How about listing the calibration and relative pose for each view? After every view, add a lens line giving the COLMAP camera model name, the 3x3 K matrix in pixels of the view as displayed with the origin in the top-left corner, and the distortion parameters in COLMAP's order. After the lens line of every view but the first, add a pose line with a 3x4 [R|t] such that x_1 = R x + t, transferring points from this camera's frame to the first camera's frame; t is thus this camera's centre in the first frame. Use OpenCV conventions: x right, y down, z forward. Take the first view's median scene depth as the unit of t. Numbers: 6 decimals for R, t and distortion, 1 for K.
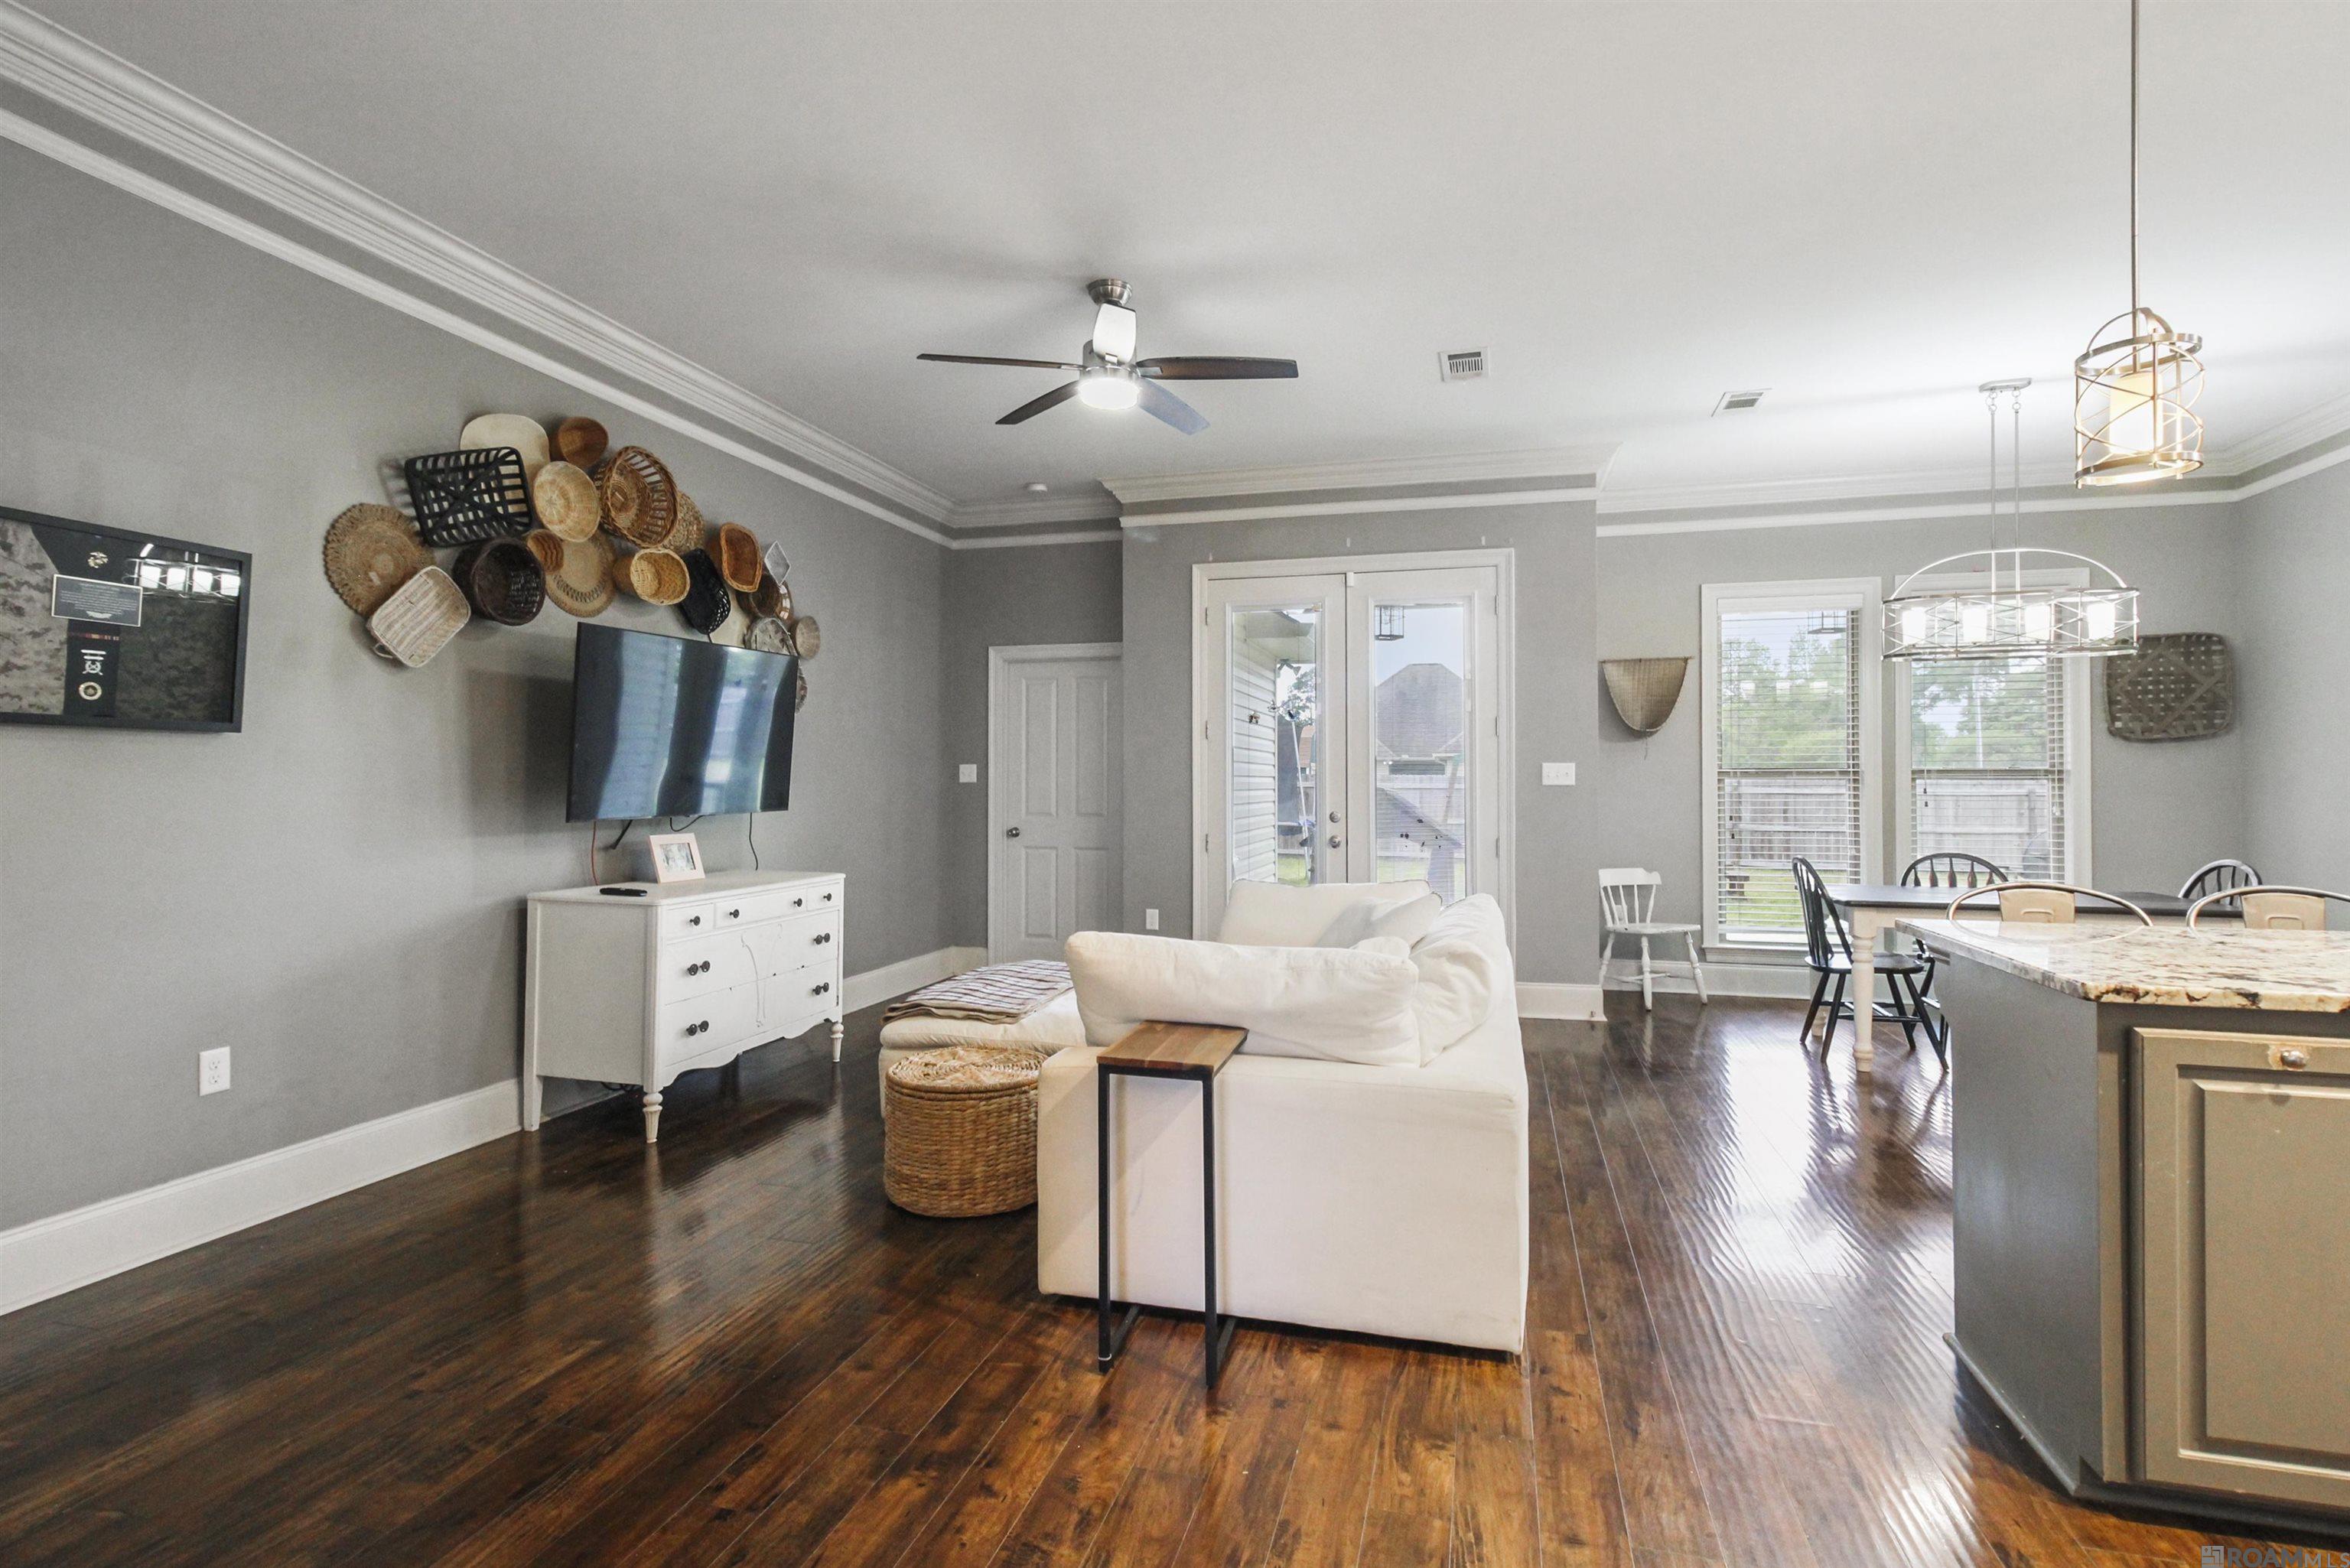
lens RADIAL K [[1112.8, 0, 1174.0], [0, 1112.8, 780.7], [0, 0, 1]] dist [0.000302, 0.005046]
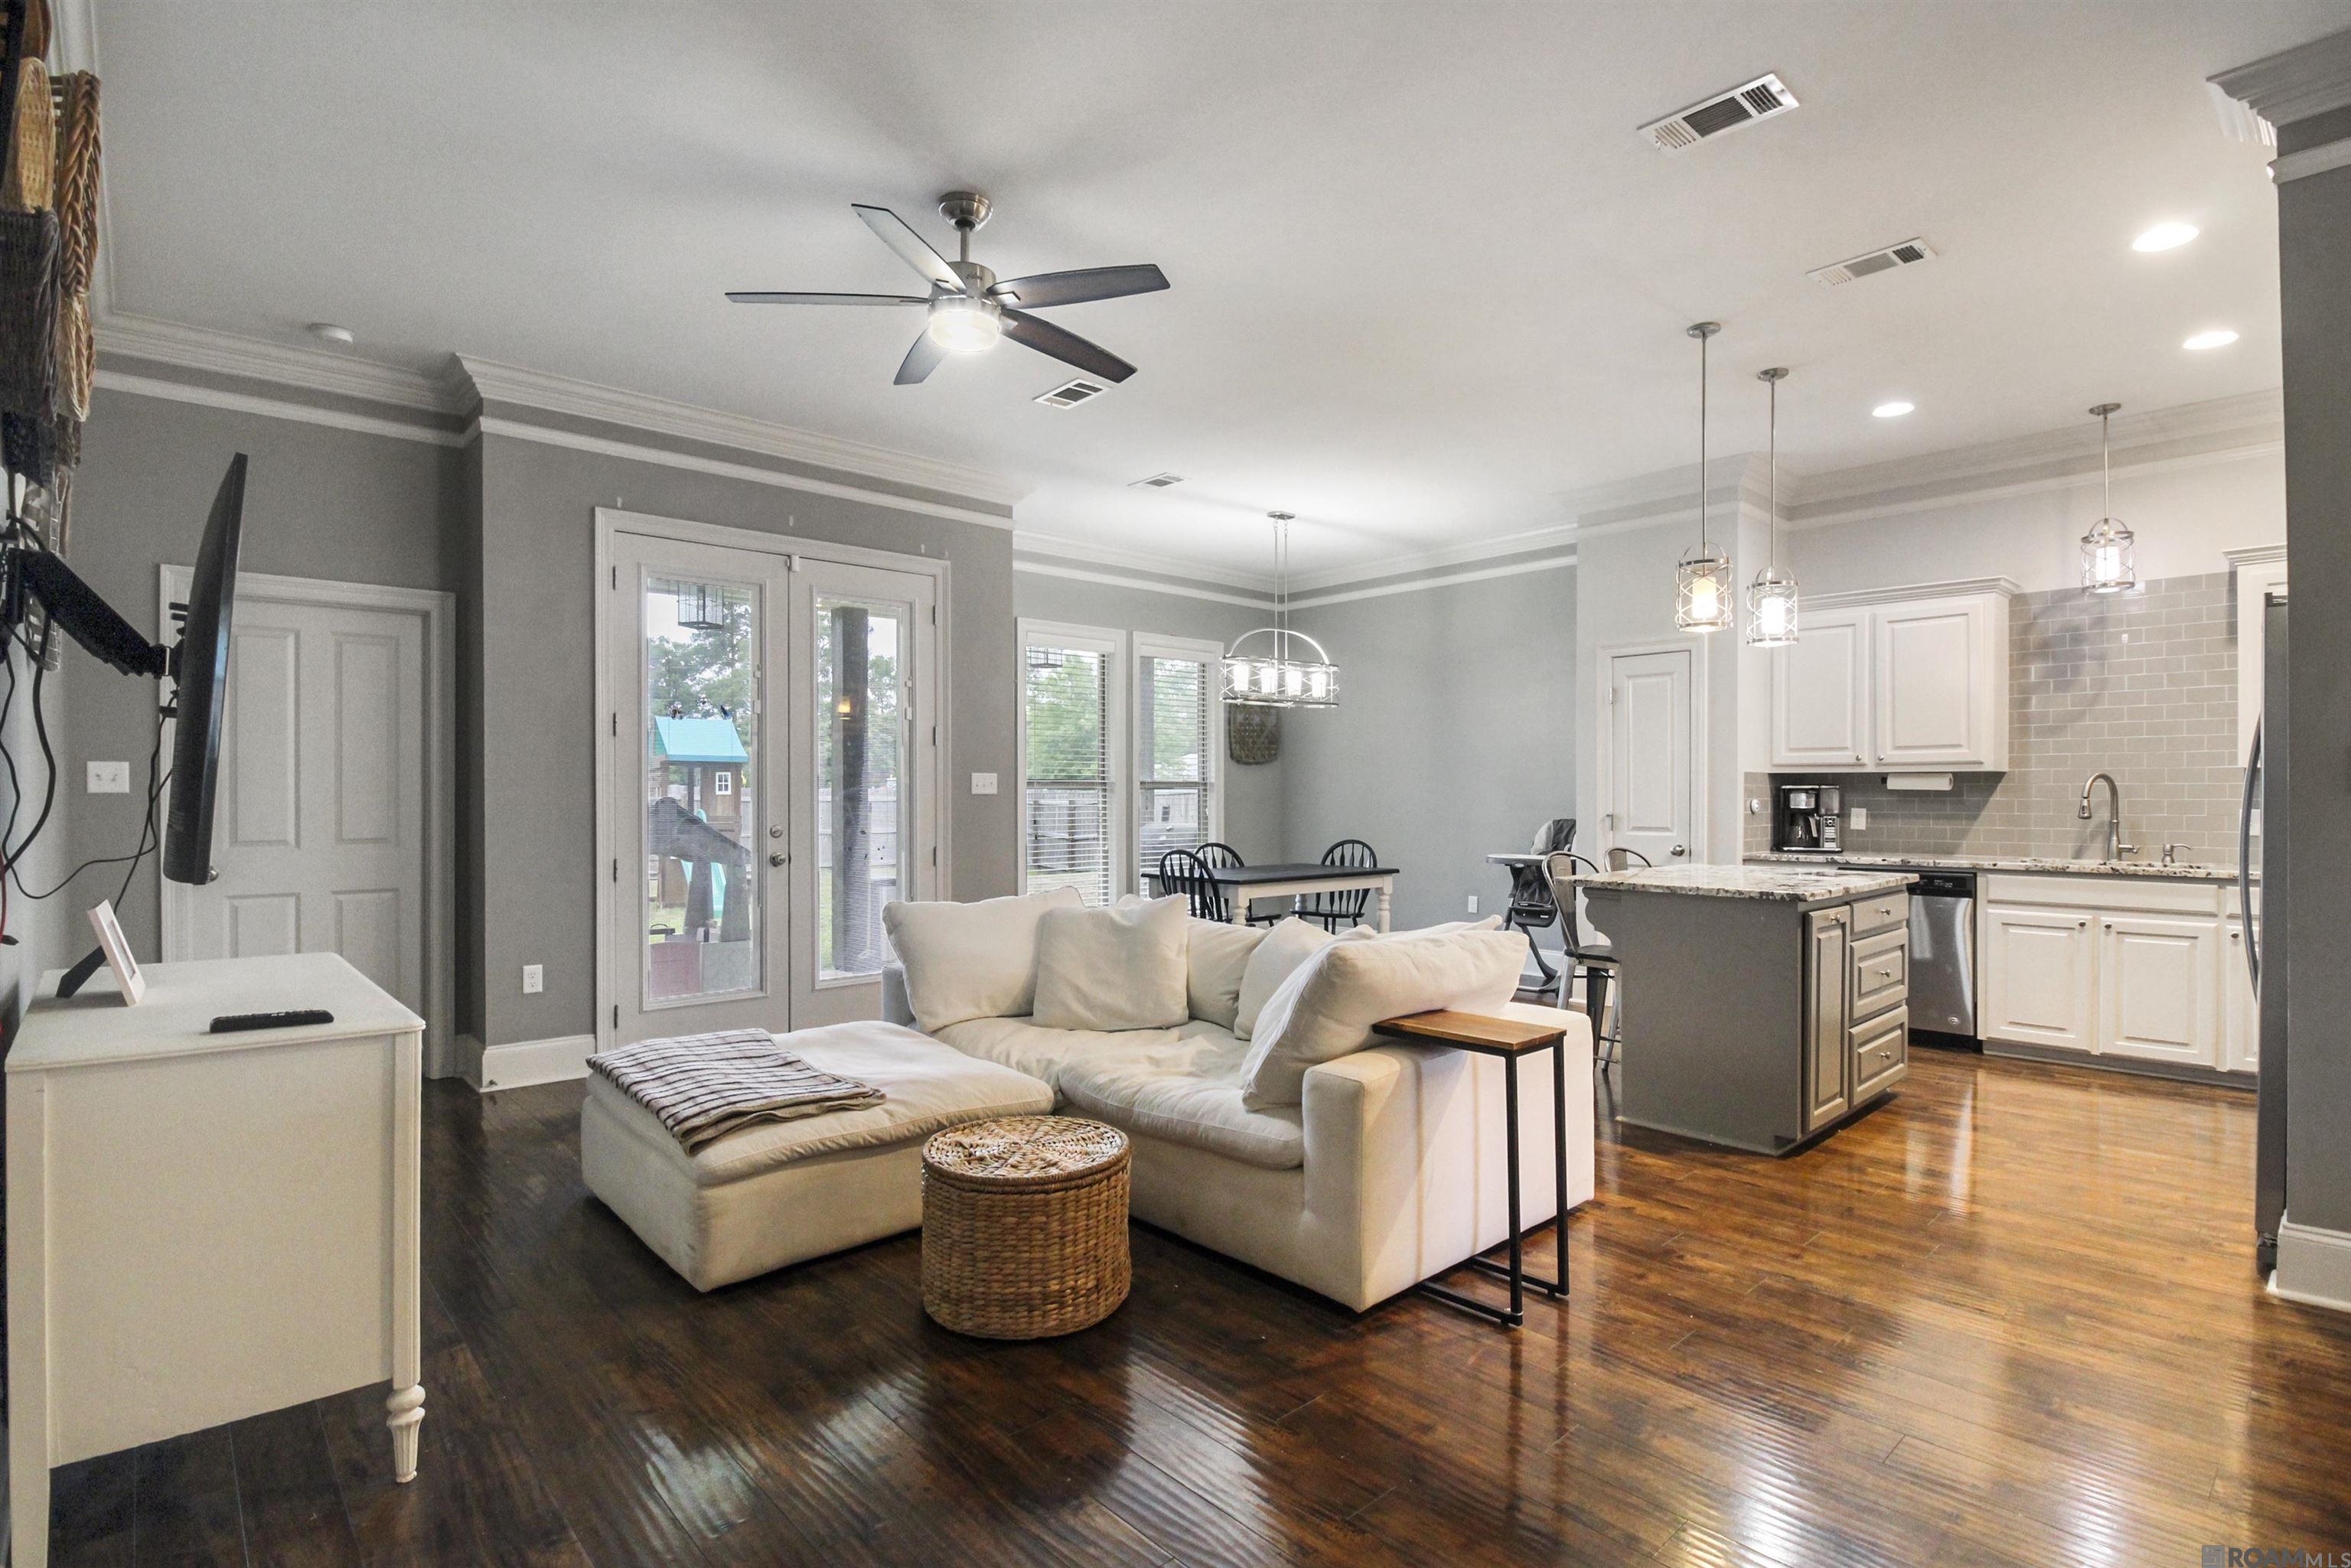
lens RADIAL K [[1154.3, 0, 1168.2], [0, 1154.3, 792.3], [0, 0, 1]] dist [-0.012161, -0.001964]
pose [[0.531427, -0.001351, 0.847103, -0.733206], [-0.001569, 0.999995, 0.002579, -0.001898], [-0.847102, -0.002700, 0.531423, 0.412725]]
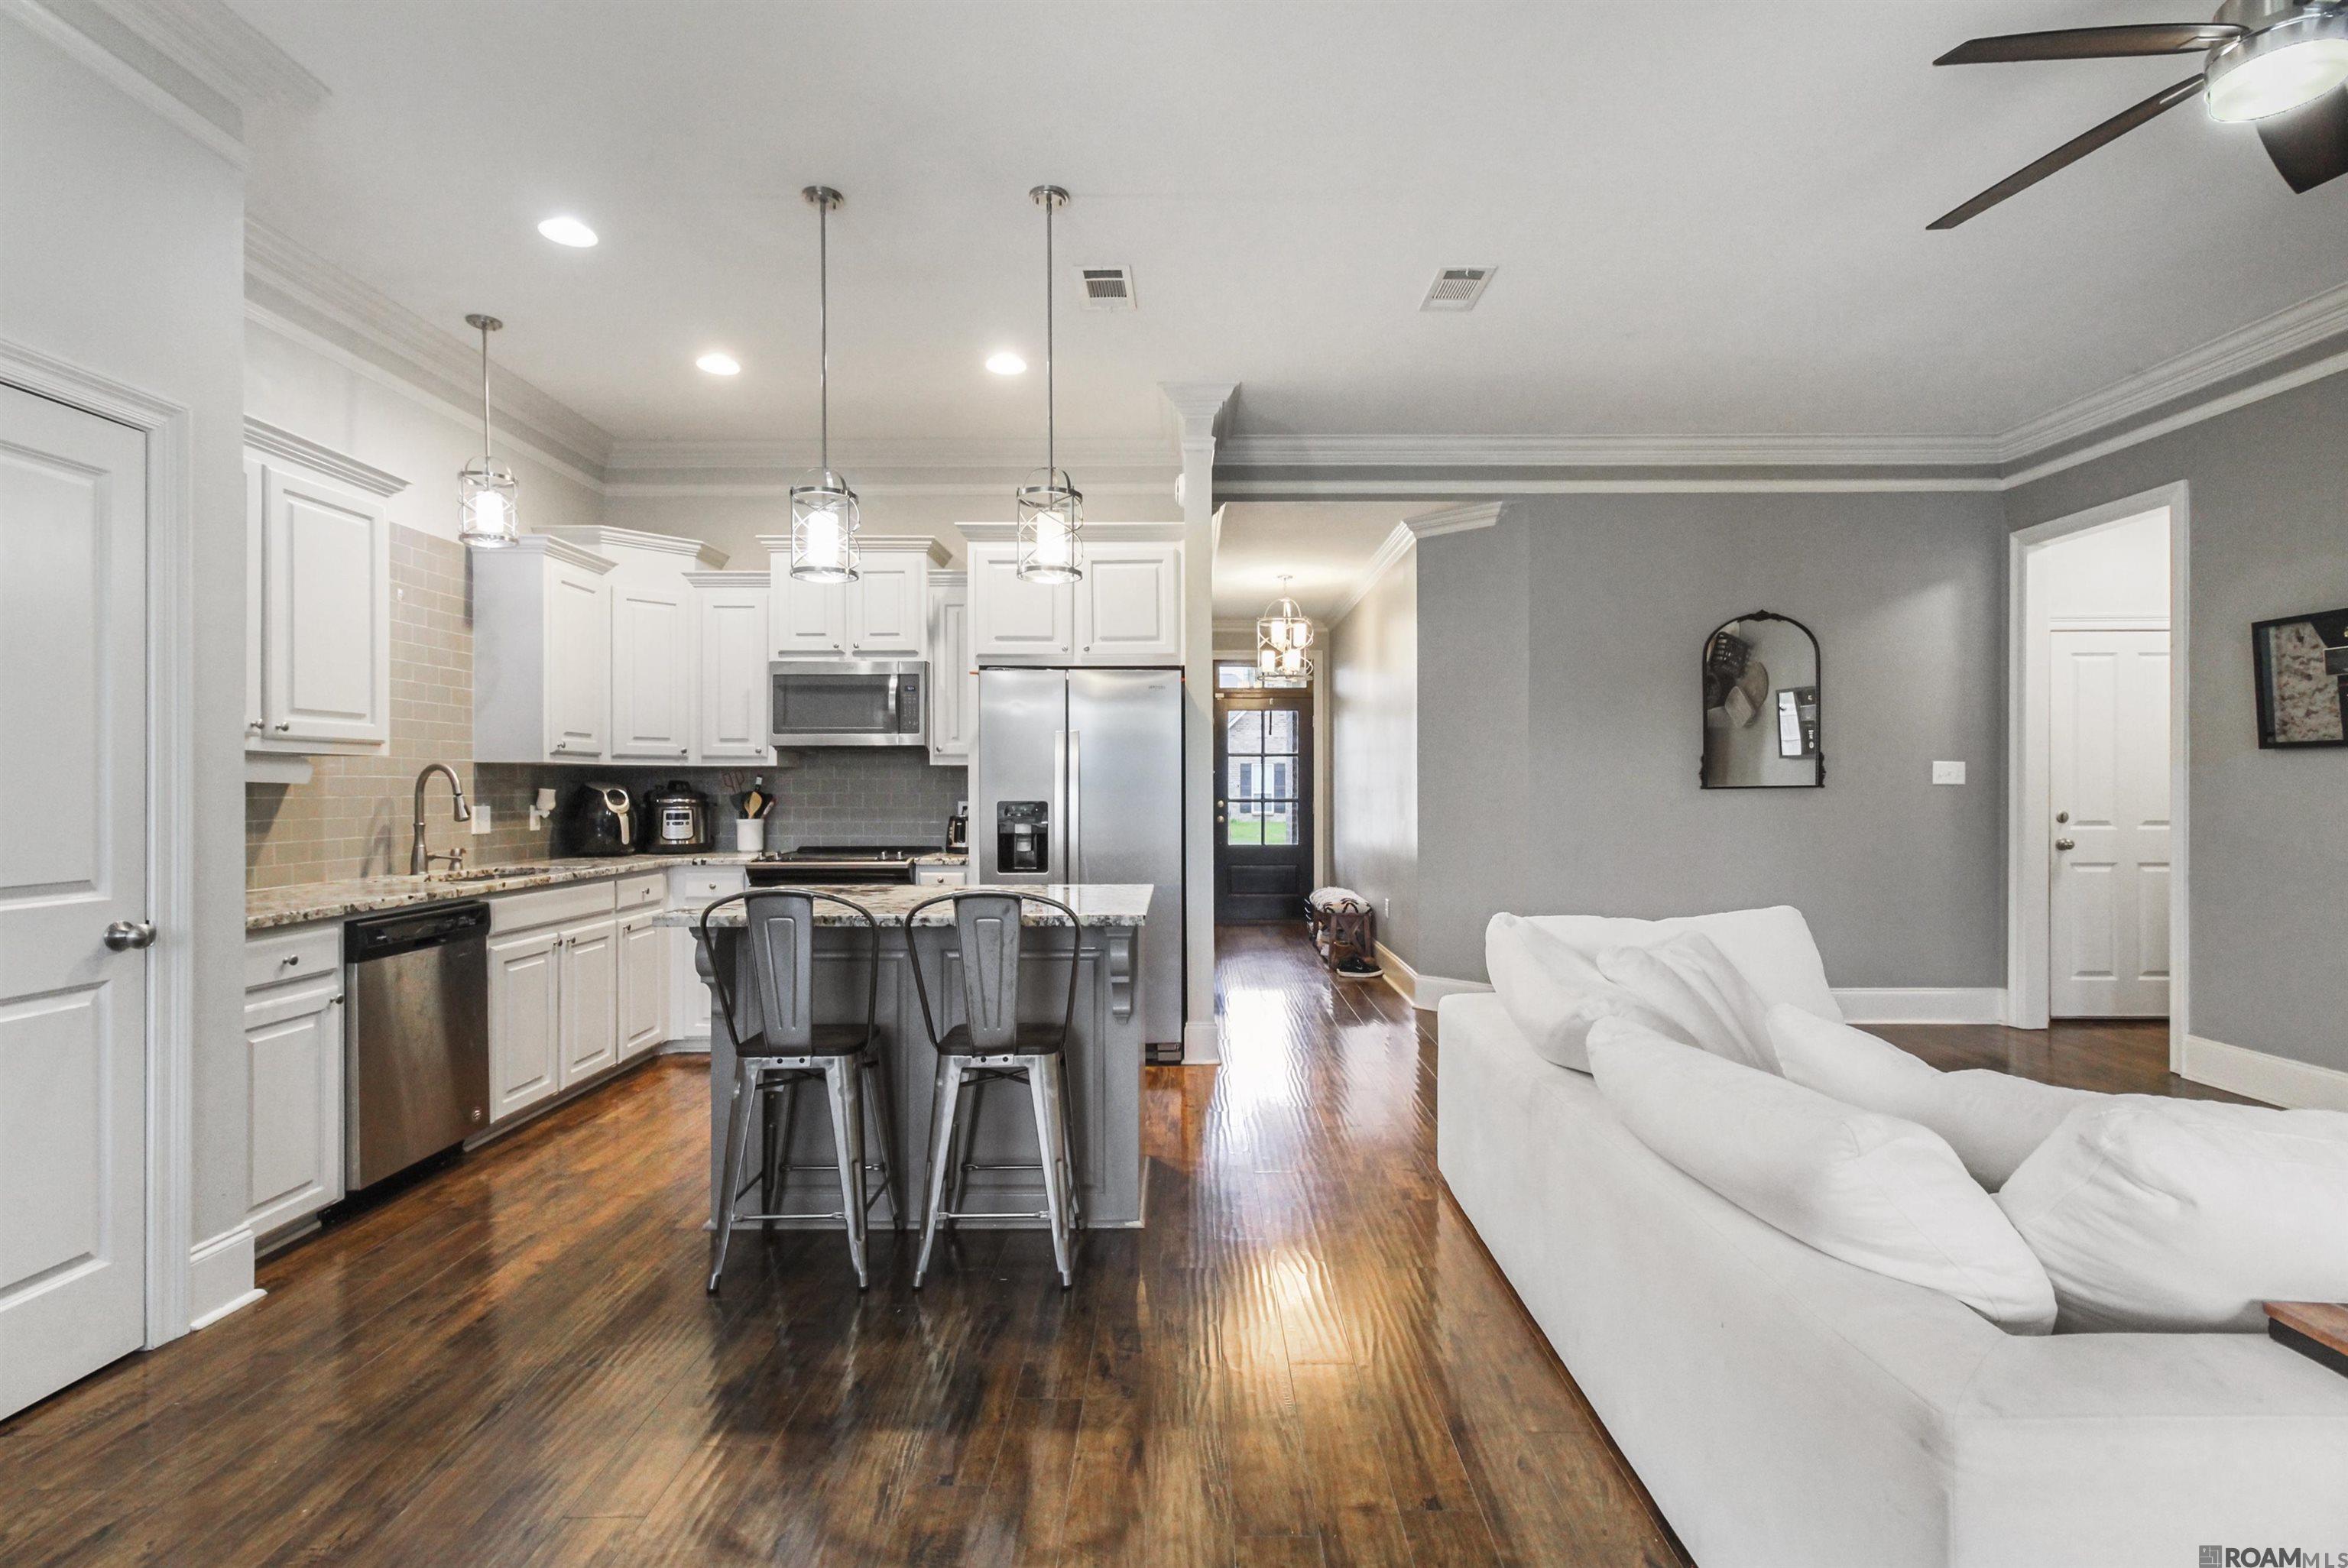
lens RADIAL K [[1111.8, 0, 1185.9], [0, 1111.8, 787.0], [0, 0, 1]] dist [0.000302, 0.005046]
pose [[-0.962125, 0.000540, -0.272607, 0.628523], [0.002062, 0.999984, -0.005297, 0.006287], [0.272600, -0.005658, -0.962111, 1.412143]]
